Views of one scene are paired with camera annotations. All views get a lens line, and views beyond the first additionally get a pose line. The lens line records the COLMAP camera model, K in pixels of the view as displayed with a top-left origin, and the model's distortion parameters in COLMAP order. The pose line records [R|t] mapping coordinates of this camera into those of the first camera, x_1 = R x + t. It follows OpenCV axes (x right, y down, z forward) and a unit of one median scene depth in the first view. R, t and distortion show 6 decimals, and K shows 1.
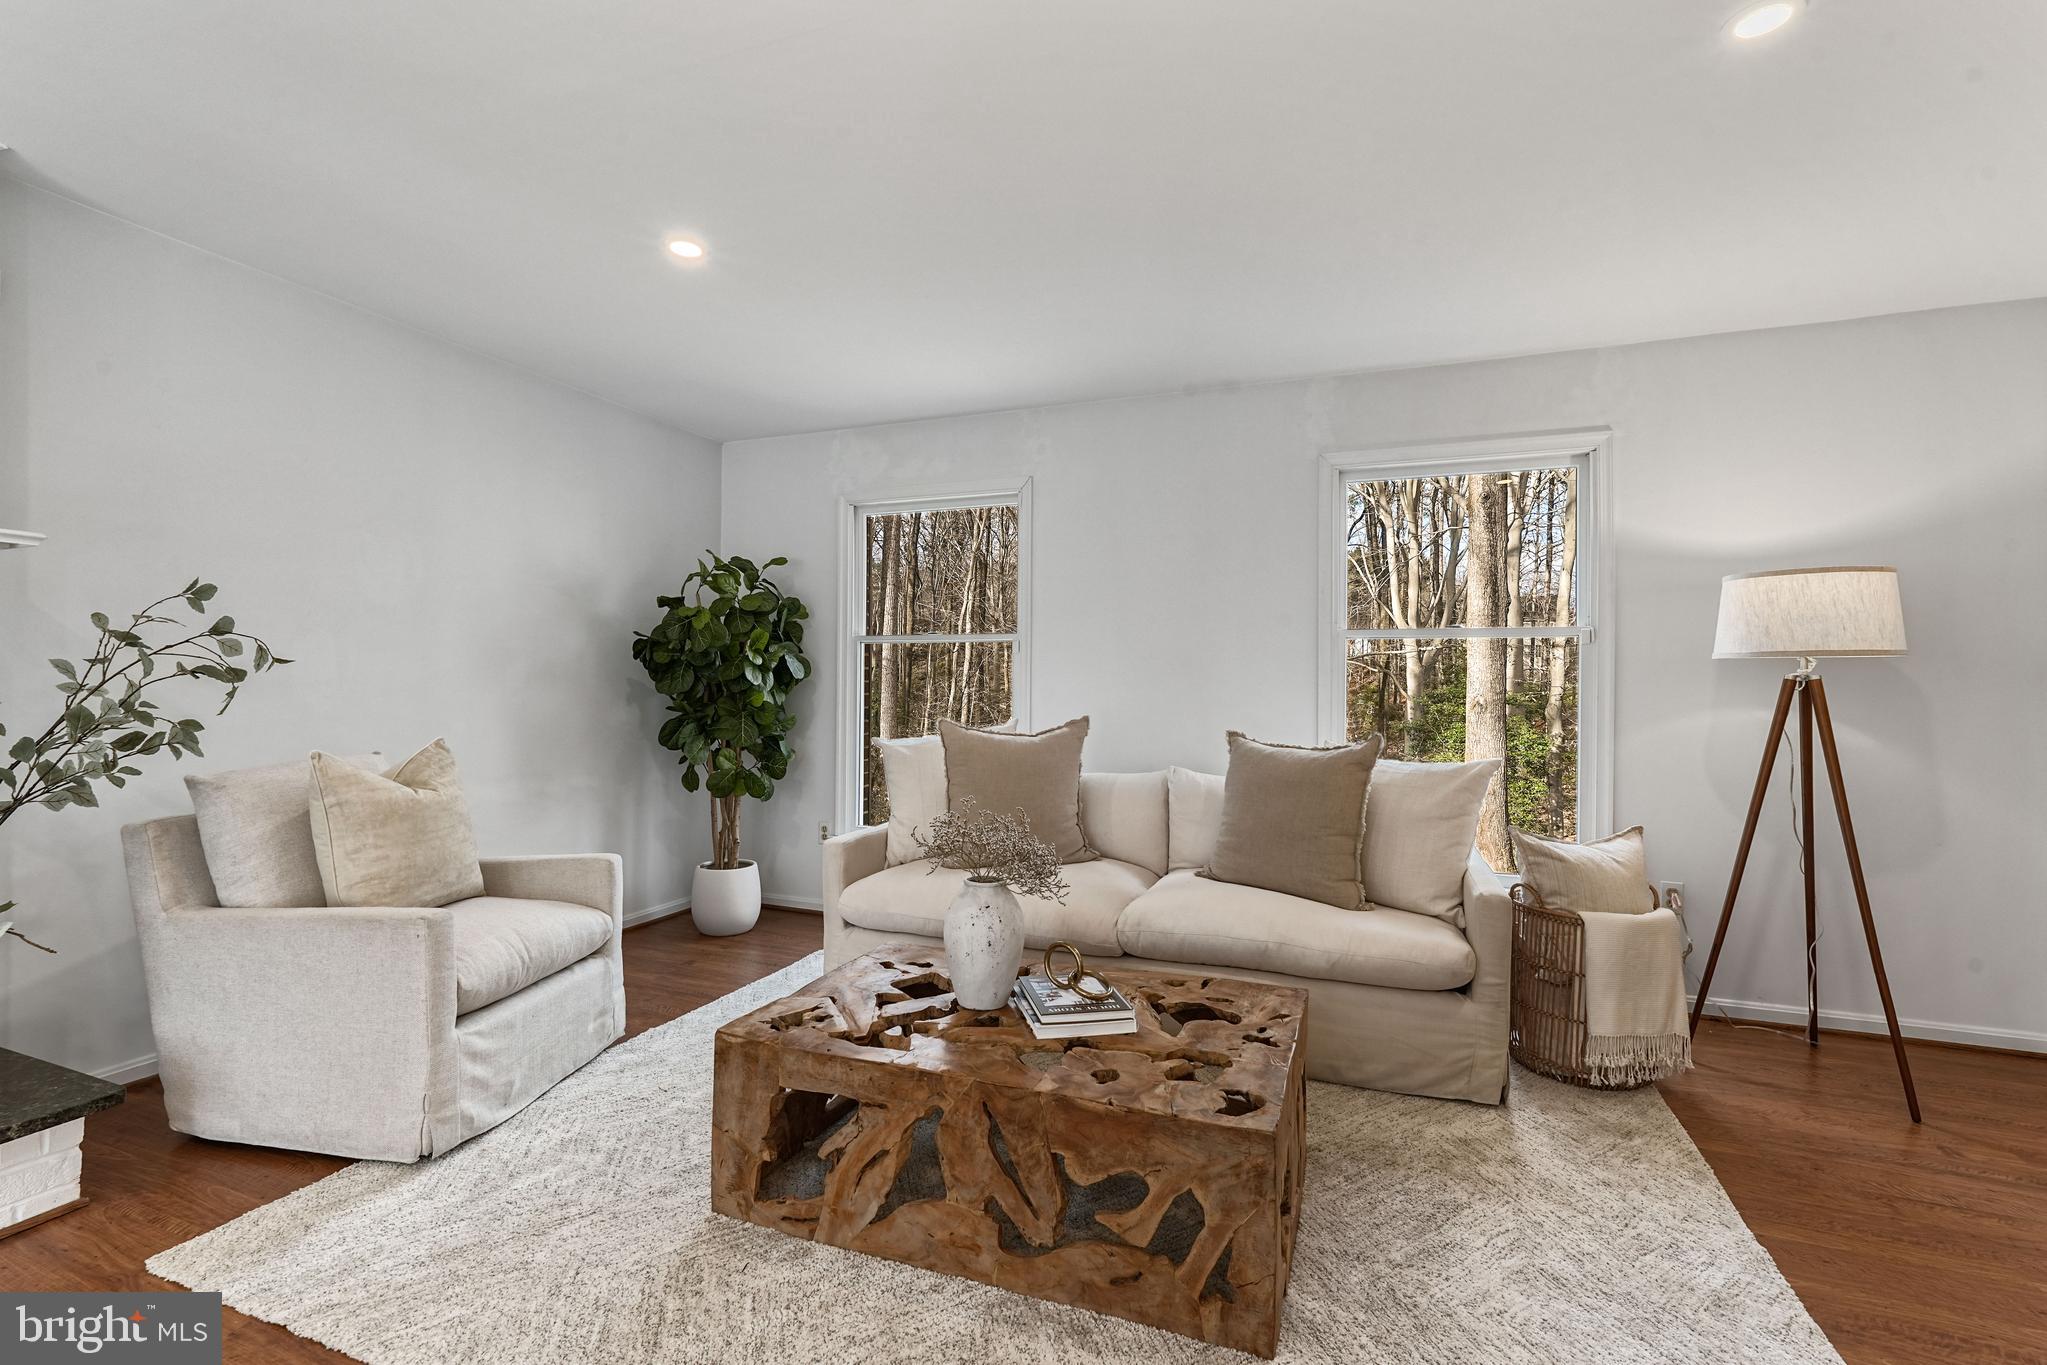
lens RADIAL K [[905.0, 0, 1020.2], [0, 905.0, 686.9], [0, 0, 1]] dist [-0.013991, 0.007294]
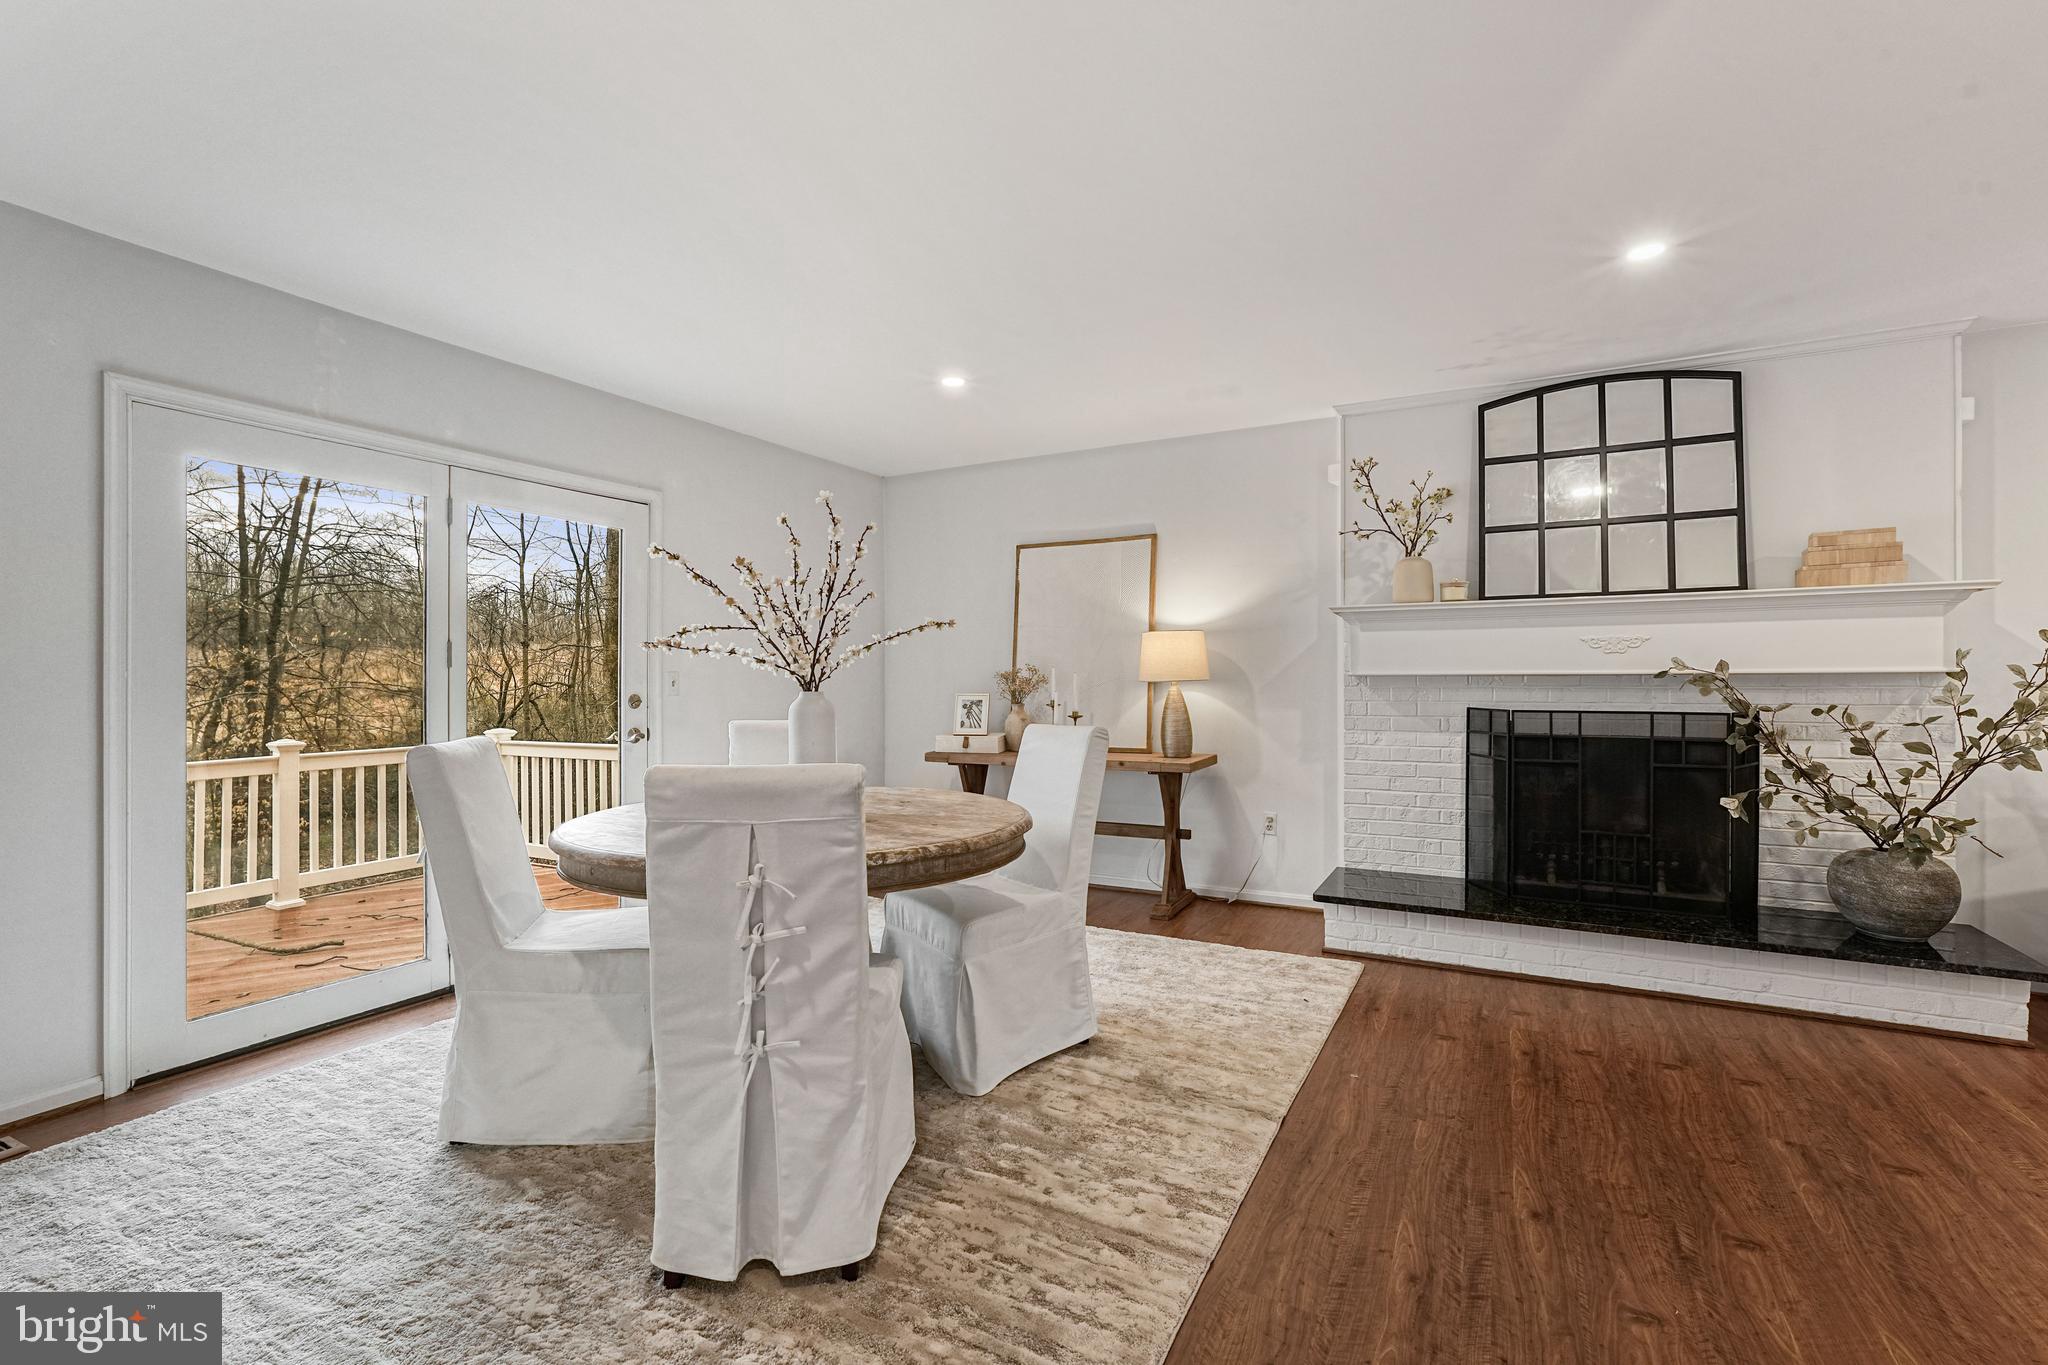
lens RADIAL K [[905.4, 0, 1022.4], [0, 905.4, 682.9], [0, 0, 1]] dist [-0.013991, 0.007294]
pose [[-0.111145, -0.004410, -0.993794, 0.478013], [0.001355, 0.999989, -0.004589, 0.002034], [0.993803, -0.001856, -0.111138, -0.366618]]
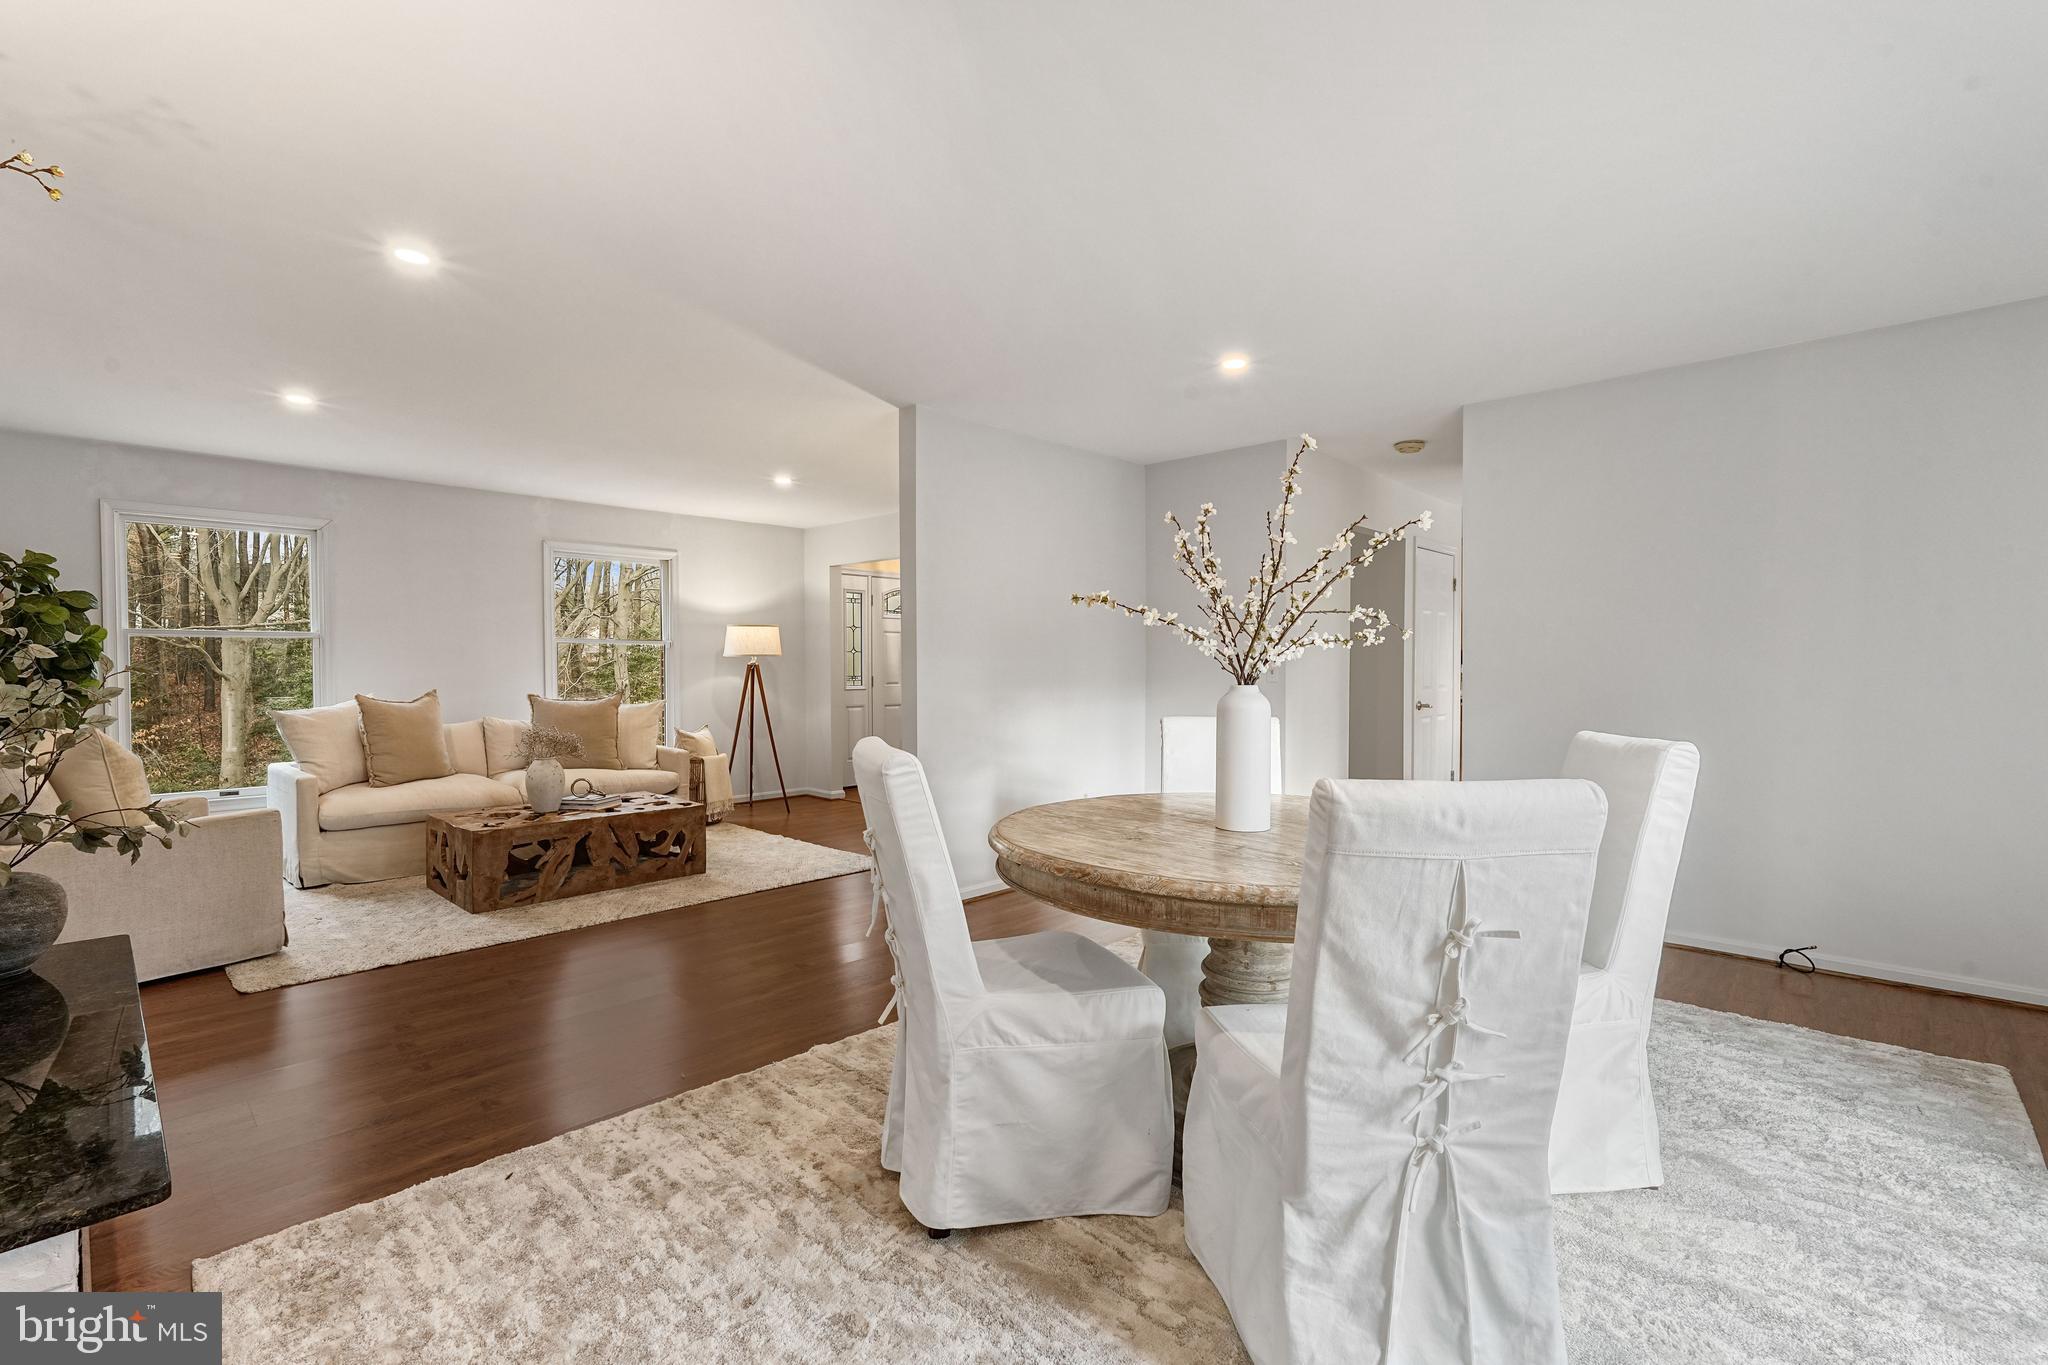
lens RADIAL K [[905.4, 0, 1022.1], [0, 905.4, 685.1], [0, 0, 1]] dist [-0.013991, 0.007294]
pose [[0.373129, -0.027413, 0.927374, -1.579469], [0.005202, 0.999609, 0.027456, -0.022073], [-0.927765, -0.005421, 0.373126, -0.890179]]
